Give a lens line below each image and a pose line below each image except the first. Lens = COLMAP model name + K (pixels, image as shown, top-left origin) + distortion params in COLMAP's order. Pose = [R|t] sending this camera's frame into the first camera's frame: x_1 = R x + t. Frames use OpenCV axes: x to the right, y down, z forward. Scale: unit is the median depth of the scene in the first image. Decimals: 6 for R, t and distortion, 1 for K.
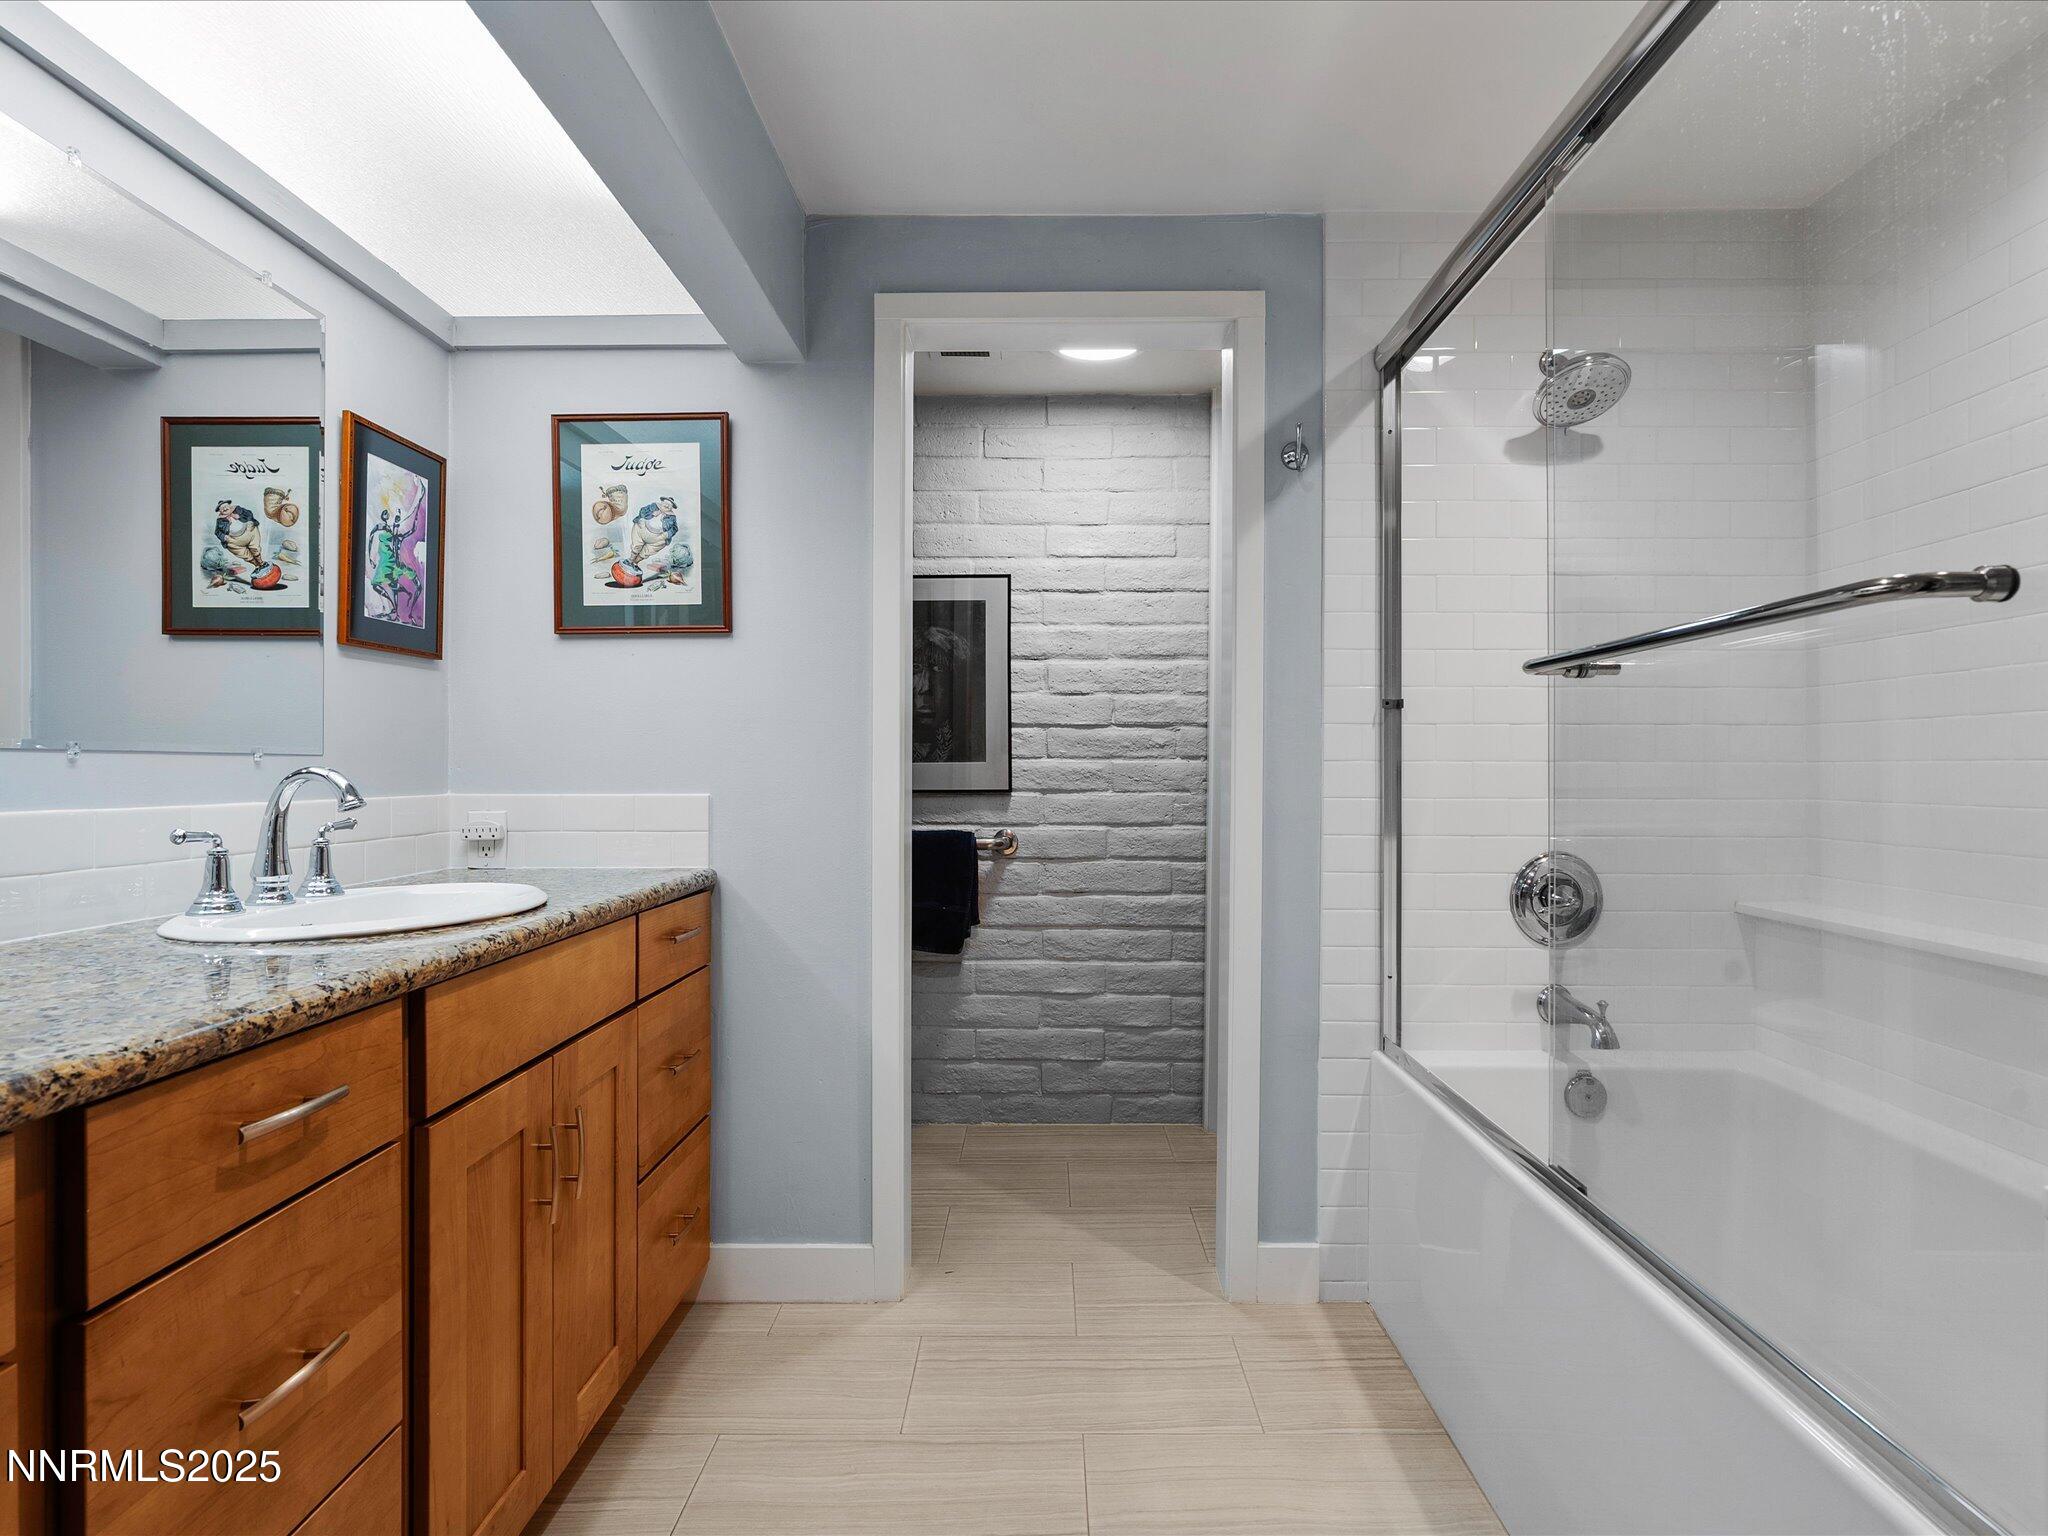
lens RADIAL K [[1042.4, 0, 1029.5], [0, 1042.4, 772.2], [0, 0, 1]] dist [-0.004551, 0.001643]
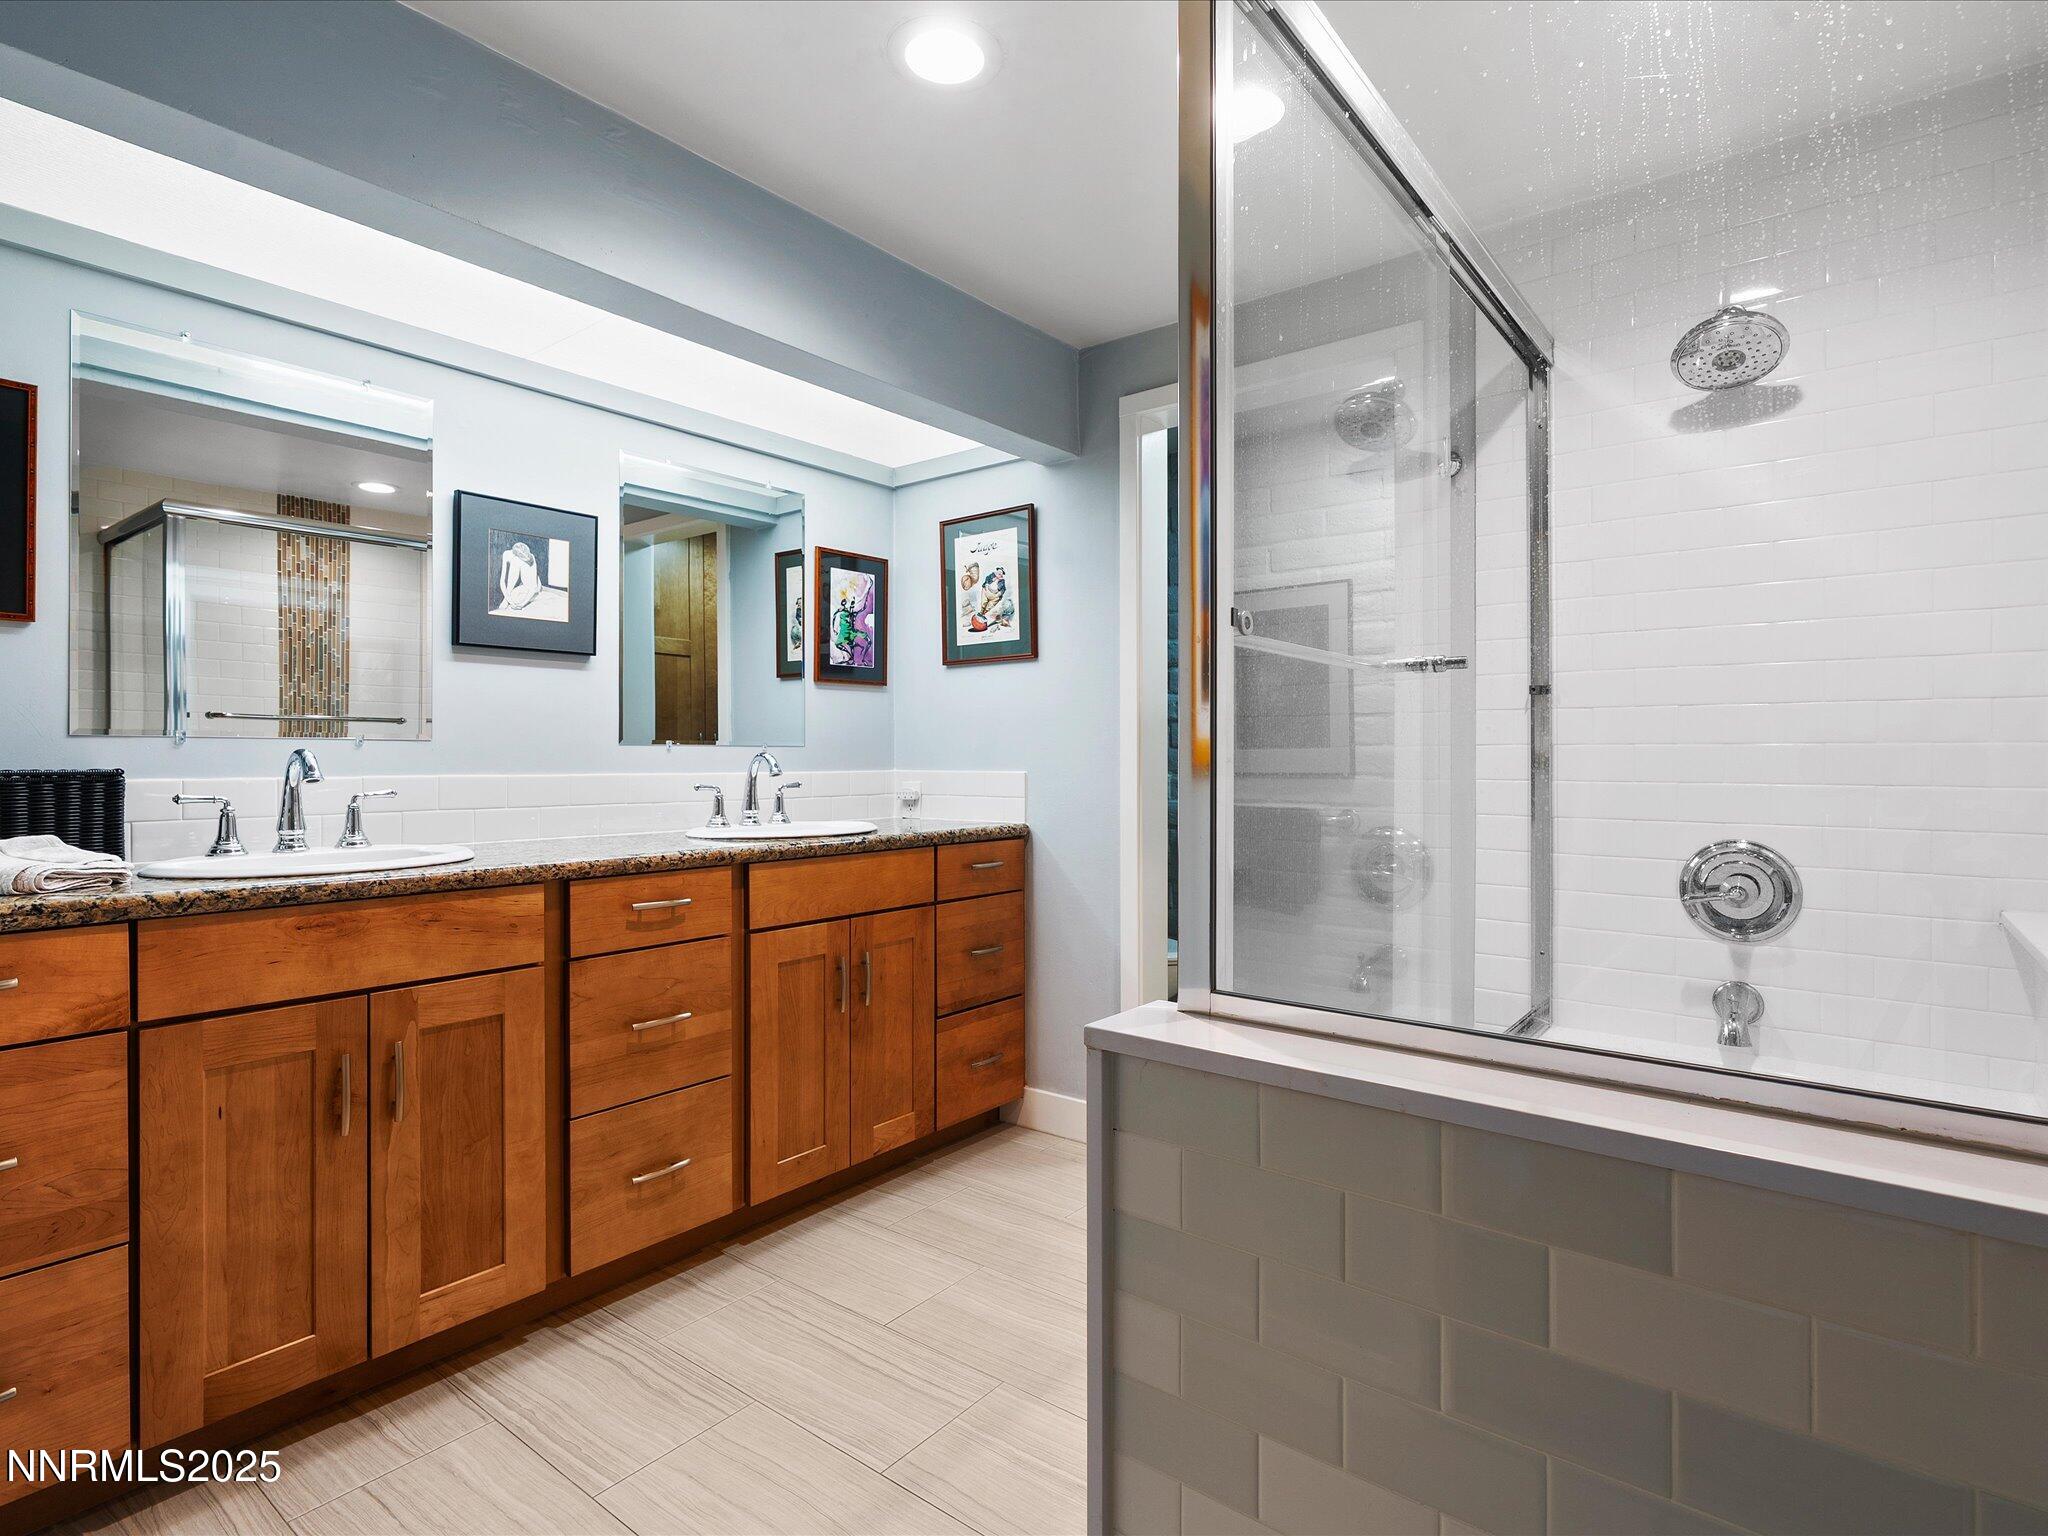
lens RADIAL K [[1042.0, 0, 1015.6], [0, 1042.0, 766.2], [0, 0, 1]] dist [-0.004077, 0.000618]
pose [[0.790143, 0.004877, -0.612903, 0.565173], [-0.001563, 0.999981, 0.005943, 0.005022], [0.612921, -0.003738, 0.790135, -0.138565]]
